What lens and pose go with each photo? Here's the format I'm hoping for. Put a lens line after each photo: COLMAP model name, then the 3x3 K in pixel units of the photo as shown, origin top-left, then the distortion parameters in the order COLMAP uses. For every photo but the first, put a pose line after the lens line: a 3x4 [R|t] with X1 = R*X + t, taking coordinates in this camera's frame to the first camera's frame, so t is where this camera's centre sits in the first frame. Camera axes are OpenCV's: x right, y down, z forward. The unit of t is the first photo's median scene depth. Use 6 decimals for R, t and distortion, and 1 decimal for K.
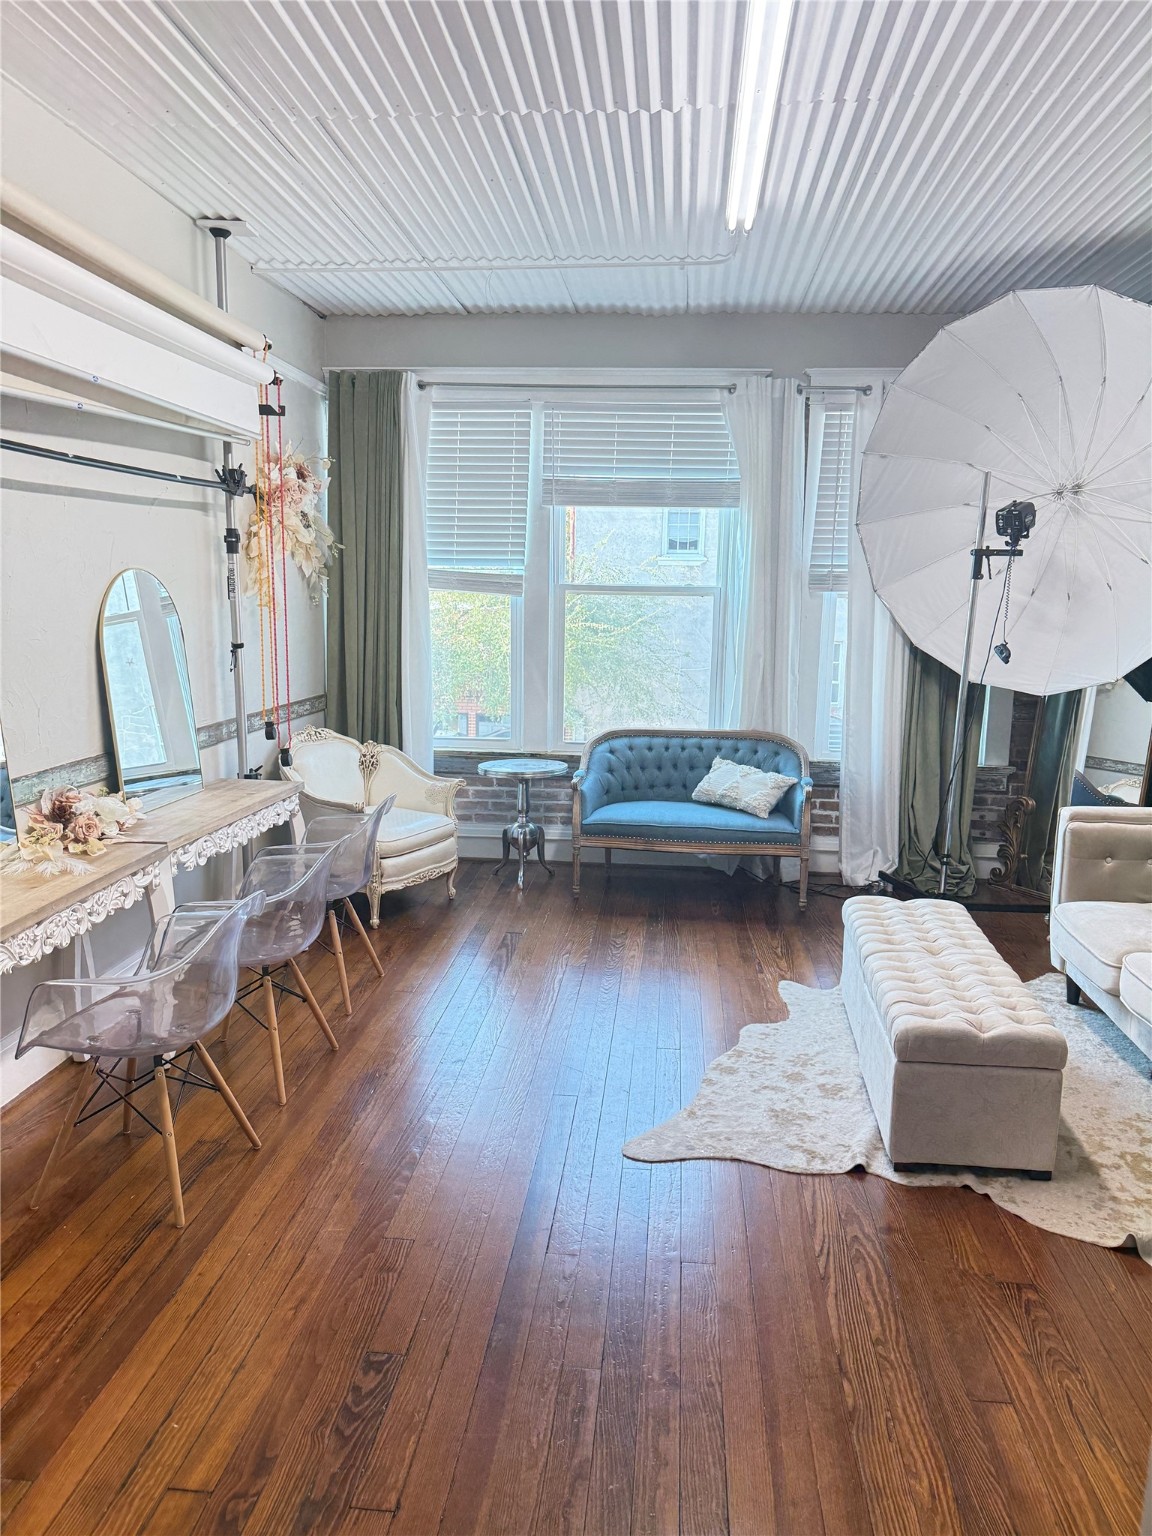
lens RADIAL K [[1082.8, 0, 577.9], [0, 1082.8, 765.9], [0, 0, 1]] dist [0.005290, -0.014098]
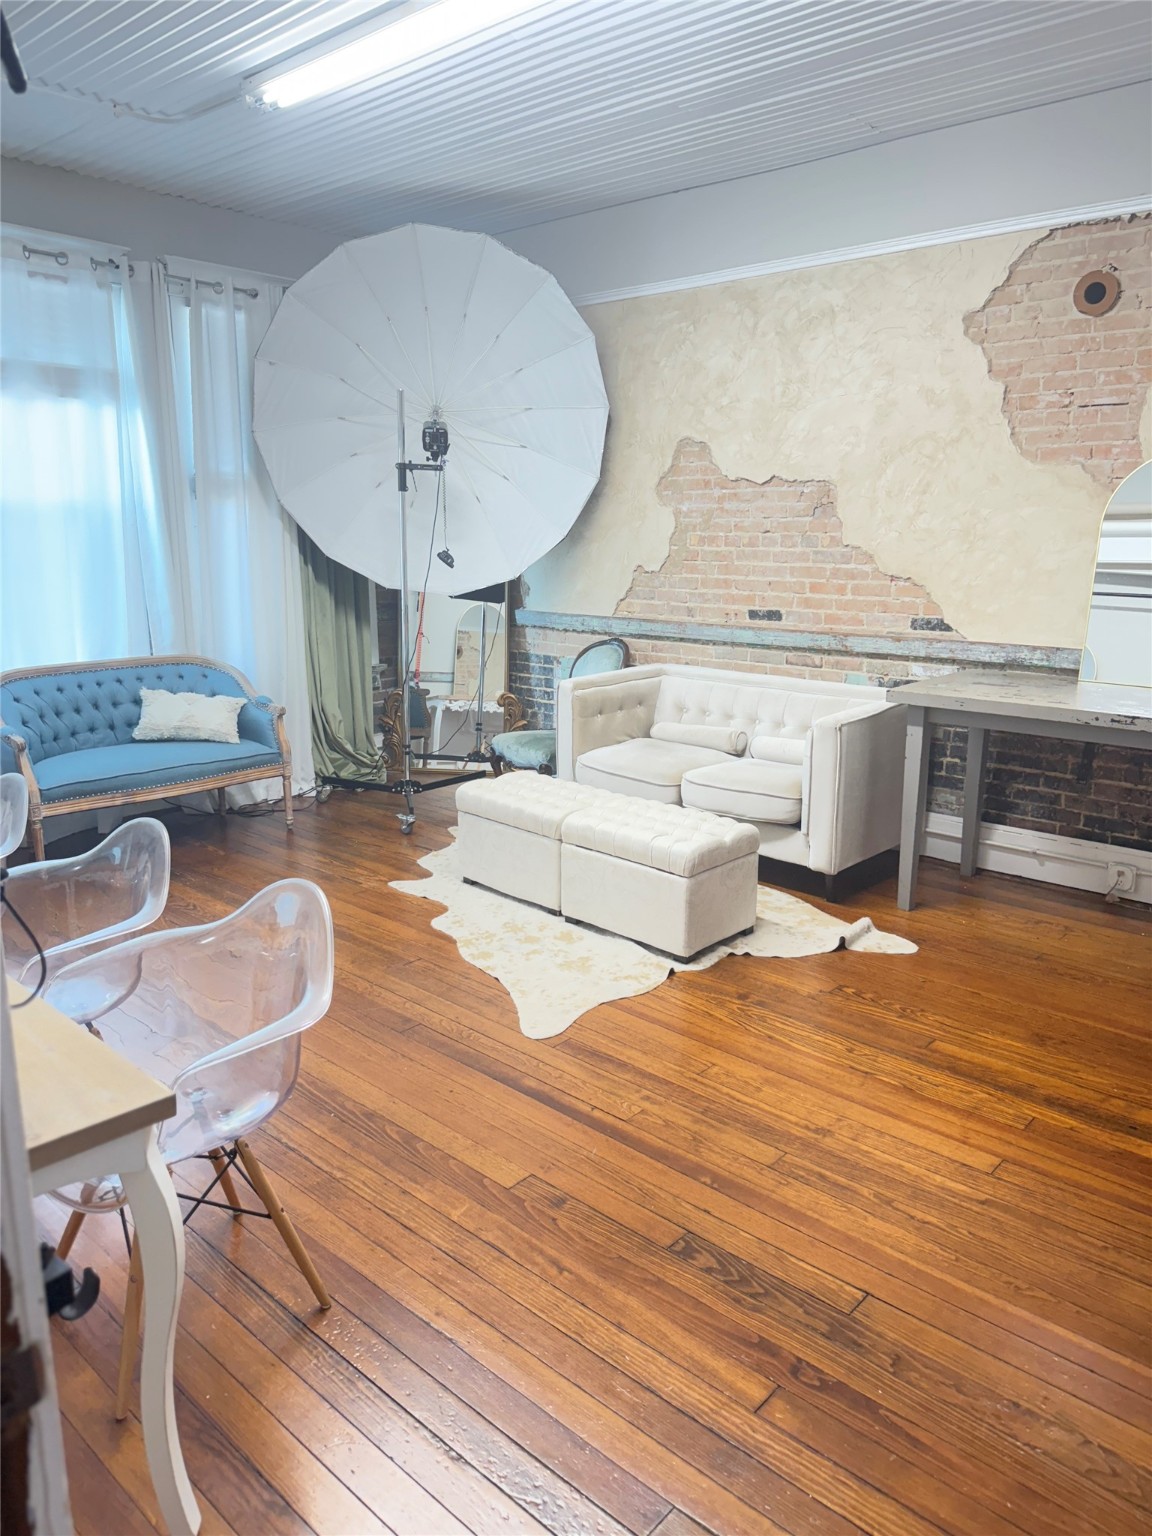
lens RADIAL K [[1082.8, 0, 586.1], [0, 1082.8, 770.7], [0, 0, 1]] dist [0.005290, -0.014098]
pose [[0.577085, -0.186543, 0.795094, -0.449163], [0.125341, 0.982260, 0.139481, -0.024192], [-0.807008, 0.019166, 0.590229, 0.209302]]
